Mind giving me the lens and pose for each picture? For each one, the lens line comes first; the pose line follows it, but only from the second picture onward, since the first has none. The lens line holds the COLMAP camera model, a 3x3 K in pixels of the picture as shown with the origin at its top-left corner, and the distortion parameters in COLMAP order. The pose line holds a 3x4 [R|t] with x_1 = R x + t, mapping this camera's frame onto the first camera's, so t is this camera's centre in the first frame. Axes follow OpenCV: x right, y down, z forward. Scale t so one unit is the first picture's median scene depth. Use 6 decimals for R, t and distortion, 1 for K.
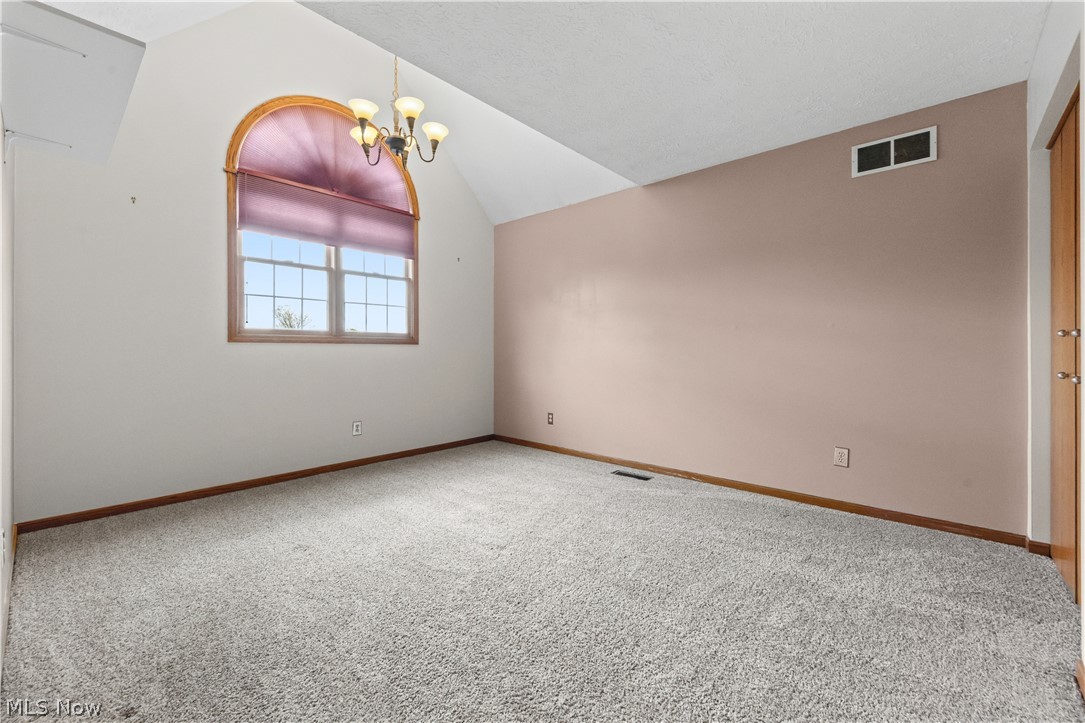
lens RADIAL K [[453.8, 0, 520.4], [0, 453.8, 352.0], [0, 0, 1]] dist [0.002283, 0.000175]
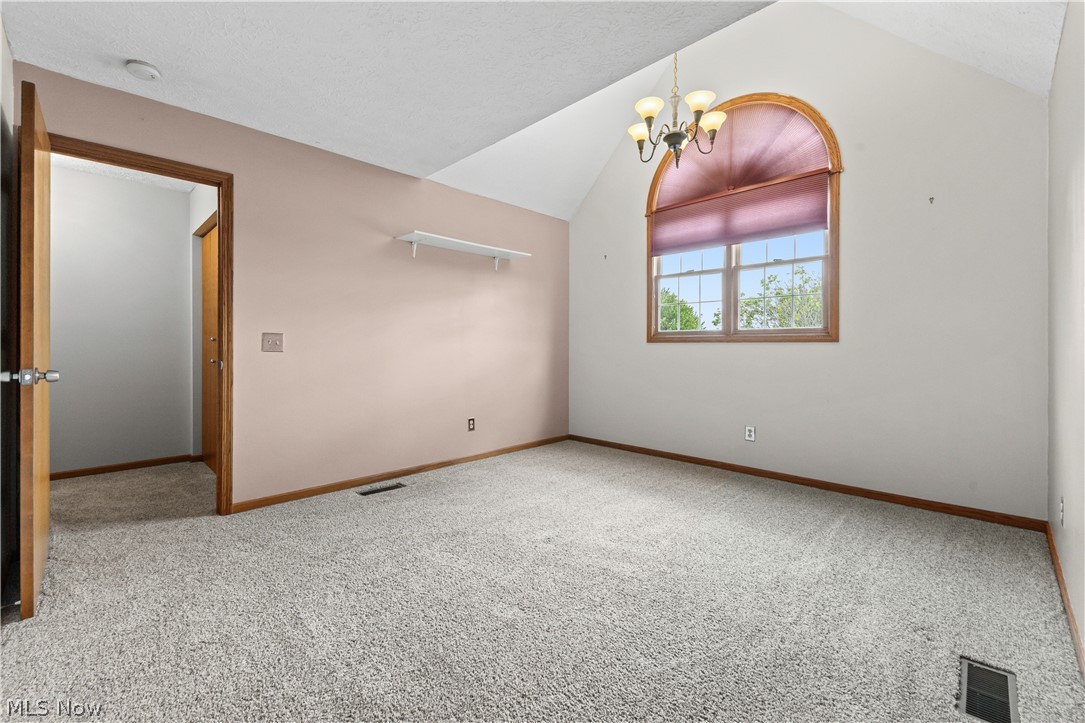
lens RADIAL K [[453.8, 0, 541.0], [0, 453.8, 350.9], [0, 0, 1]] dist [0.002283, 0.000175]
pose [[-0.032217, 0.009477, -0.999436, 0.587384], [-0.008260, 0.999918, 0.009747, -0.006375], [0.999447, 0.008569, -0.032136, 0.605044]]
